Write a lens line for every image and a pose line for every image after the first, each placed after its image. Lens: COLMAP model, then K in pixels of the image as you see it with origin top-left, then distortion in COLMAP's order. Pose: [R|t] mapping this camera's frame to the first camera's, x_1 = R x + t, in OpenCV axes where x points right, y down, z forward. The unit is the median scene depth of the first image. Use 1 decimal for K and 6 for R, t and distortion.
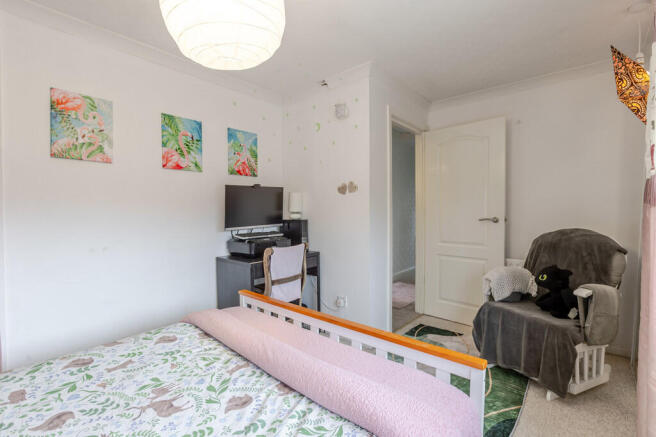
lens RADIAL K [[299.4, 0, 327.7], [0, 299.4, 219.0], [0, 0, 1]] dist [-0.004121, 0.000896]
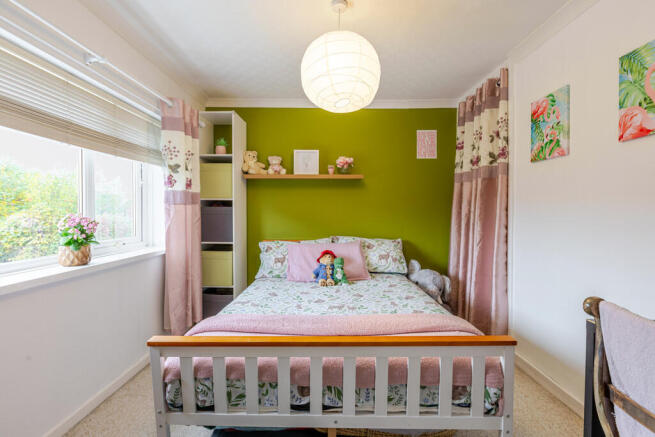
lens RADIAL K [[299.0, 0, 327.5], [0, 299.0, 217.2], [0, 0, 1]] dist [-0.004121, 0.000896]
pose [[-0.761704, 0.013203, -0.647791, 0.412217], [-0.020743, 0.998783, 0.044747, -0.028660], [0.647593, 0.047521, -0.760503, 1.287719]]
